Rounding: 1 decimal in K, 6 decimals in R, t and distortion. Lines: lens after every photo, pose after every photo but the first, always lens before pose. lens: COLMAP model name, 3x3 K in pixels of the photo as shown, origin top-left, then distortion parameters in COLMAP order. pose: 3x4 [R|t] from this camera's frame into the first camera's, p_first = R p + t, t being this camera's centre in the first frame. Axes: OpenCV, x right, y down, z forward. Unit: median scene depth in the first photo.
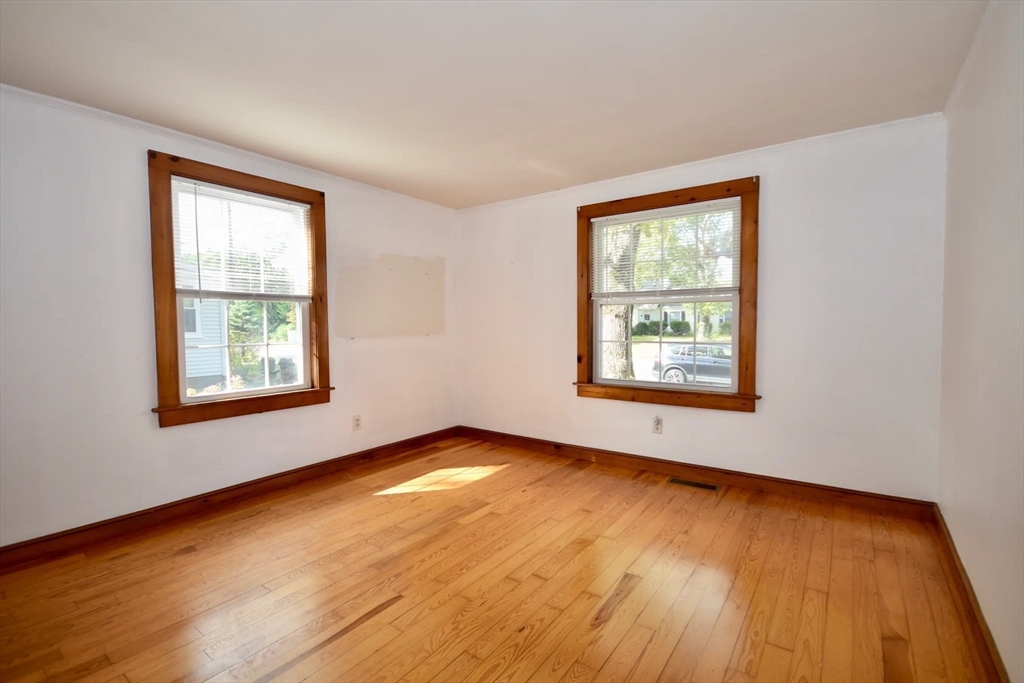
lens RADIAL K [[505.3, 0, 512.0], [0, 505.3, 341.5], [0, 0, 1]] dist [0.000320, 0.000014]
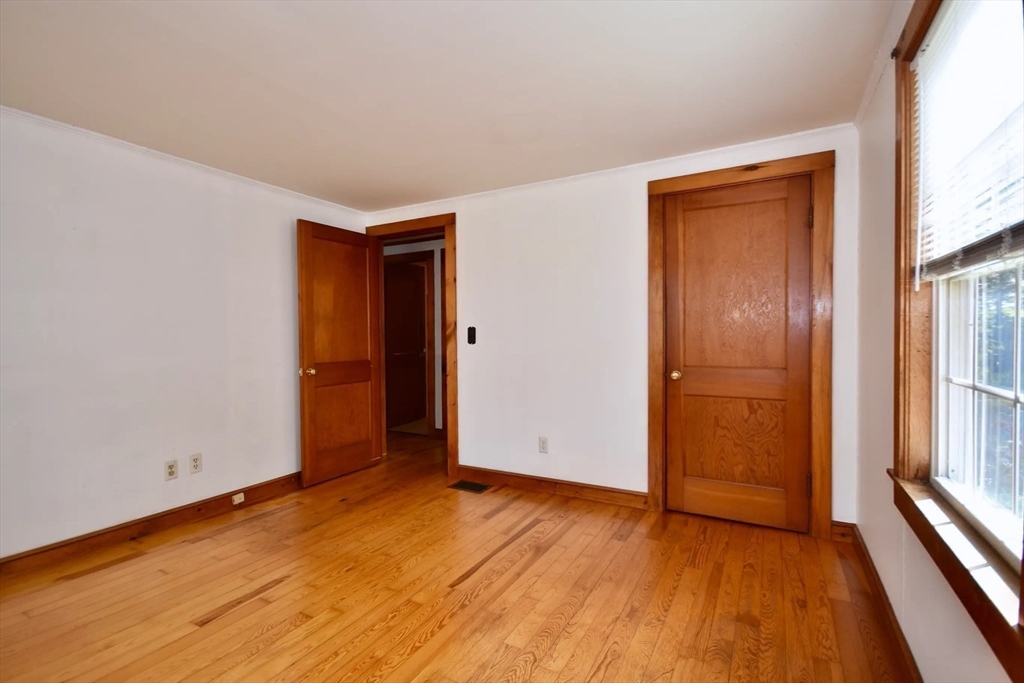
lens RADIAL K [[461.9, 0, 512.0], [0, 461.9, 341.5], [0, 0, 1]] dist [0.000114, 0.000040]
pose [[-0.990760, 0.017321, -0.134514, -0.219220], [0.009322, 0.998162, 0.059876, -0.082243], [0.135304, 0.058068, -0.989101, 1.917878]]
